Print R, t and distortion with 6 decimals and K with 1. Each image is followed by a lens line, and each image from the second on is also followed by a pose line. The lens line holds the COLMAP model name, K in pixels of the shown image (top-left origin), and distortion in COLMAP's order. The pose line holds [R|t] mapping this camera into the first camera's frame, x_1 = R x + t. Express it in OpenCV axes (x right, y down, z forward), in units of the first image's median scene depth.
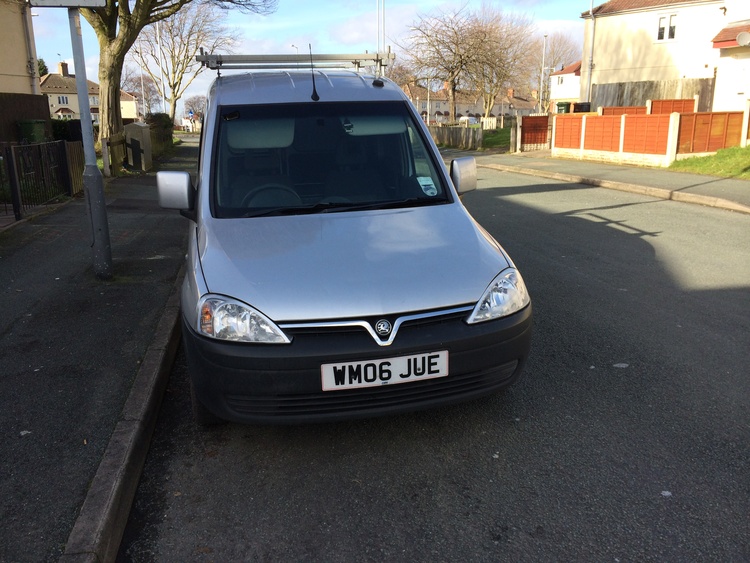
lens RADIAL K [[648.7, 0, 375.0], [0, 648.7, 281.5], [0, 0, 1]] dist [0.037146, -0.015349]
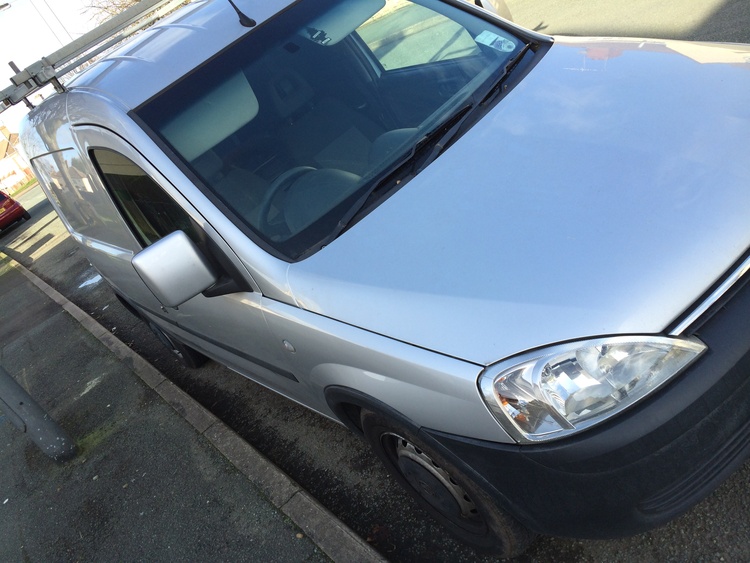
lens RADIAL K [[648.7, 0, 375.0], [0, 648.7, 281.5], [0, 0, 1]] dist [0.037146, -0.015349]
pose [[0.790666, -0.579395, 0.197860, -0.265346], [0.557468, 0.814907, 0.158608, -0.114257], [-0.253134, -0.015106, 0.967313, 0.366810]]
